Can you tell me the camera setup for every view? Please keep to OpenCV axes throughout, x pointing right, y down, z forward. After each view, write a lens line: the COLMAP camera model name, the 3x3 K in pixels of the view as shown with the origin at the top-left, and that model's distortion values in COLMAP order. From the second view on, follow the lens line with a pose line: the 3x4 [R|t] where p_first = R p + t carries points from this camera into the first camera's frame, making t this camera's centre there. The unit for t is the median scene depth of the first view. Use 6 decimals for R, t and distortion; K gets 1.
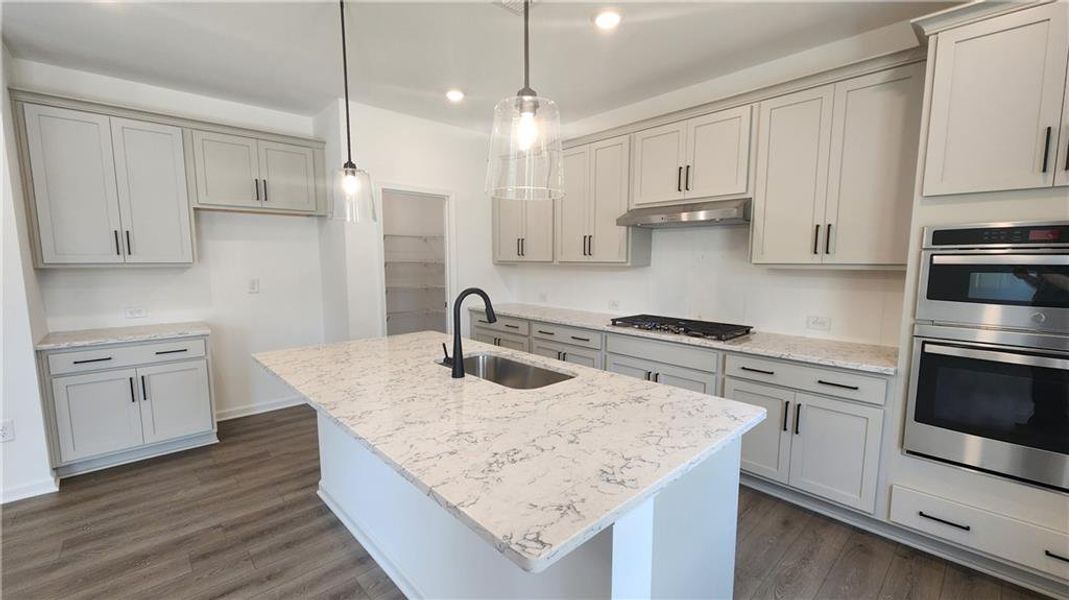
lens RADIAL K [[437.7, 0, 531.3], [0, 437.7, 306.7], [0, 0, 1]] dist [-0.000532, -0.000068]
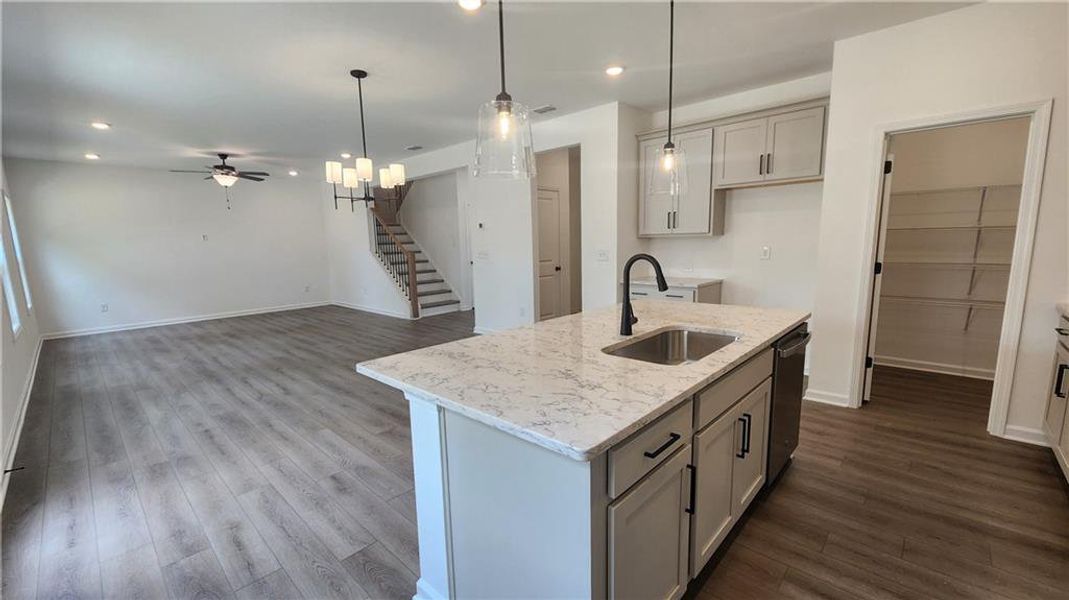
lens RADIAL K [[437.7, 0, 531.3], [0, 437.7, 306.7], [0, 0, 1]] dist [-0.000532, -0.000068]
pose [[0.072542, 0.152680, -0.985610, 0.722917], [-0.083521, 0.985672, 0.146543, -0.041762], [0.993862, 0.071688, 0.084255, 0.537137]]
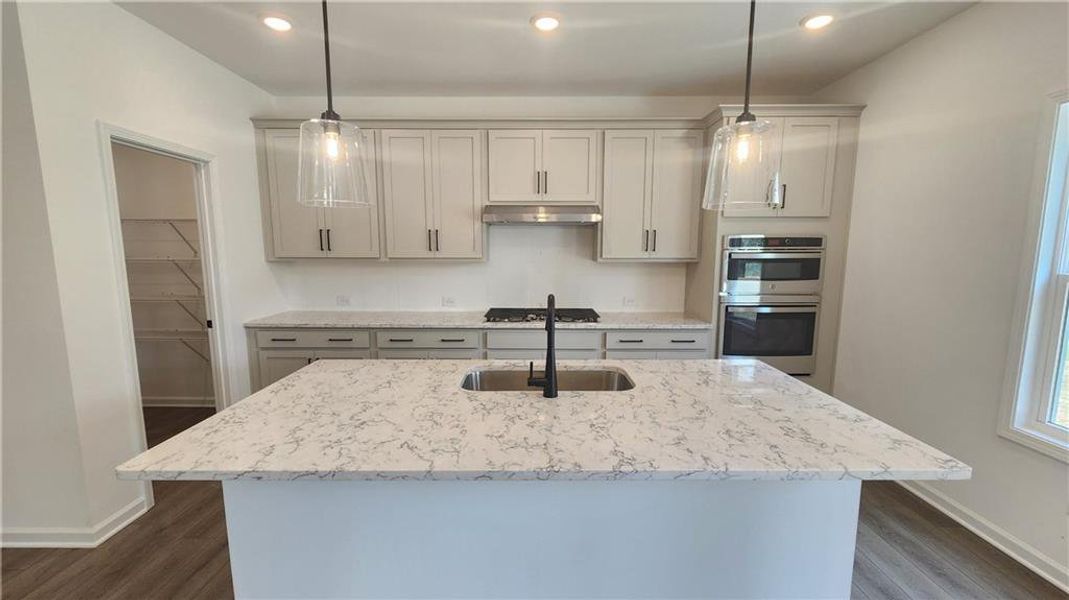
lens RADIAL K [[437.7, 0, 531.3], [0, 437.7, 306.7], [0, 0, 1]] dist [-0.000532, -0.000068]
pose [[0.680444, -0.097309, 0.726310, -0.656871], [0.079562, 0.995095, 0.058783, -0.059270], [-0.728468, 0.017788, 0.684849, 0.338400]]
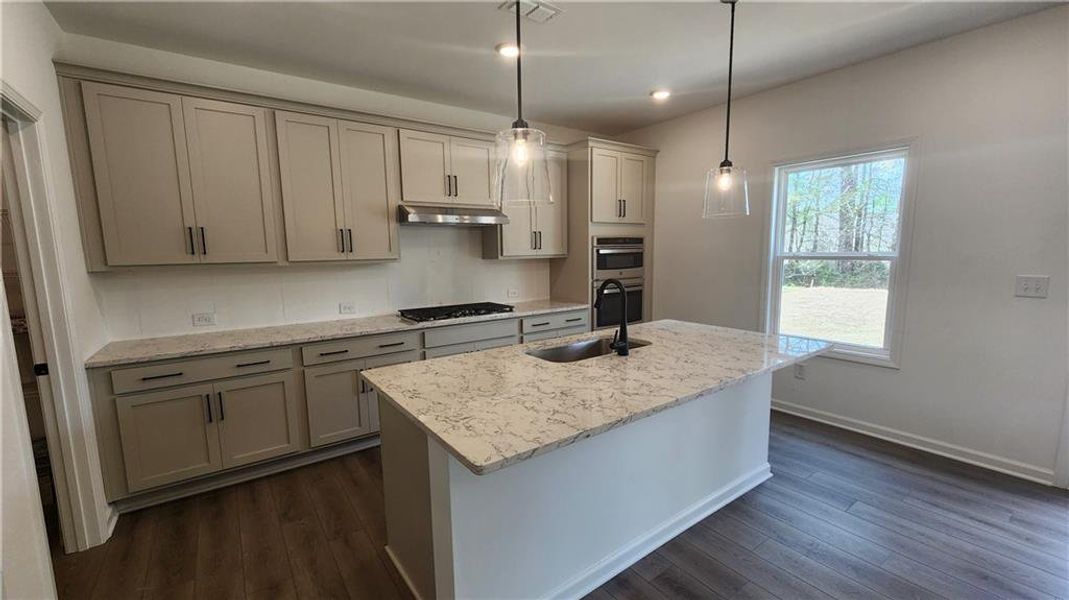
lens RADIAL K [[437.7, 0, 531.3], [0, 437.7, 306.7], [0, 0, 1]] dist [-0.000532, -0.000068]
pose [[0.121700, -0.130927, 0.983894, -1.064784], [0.125067, 0.985384, 0.115656, -0.105546], [-0.984656, 0.108977, 0.136296, 0.857130]]
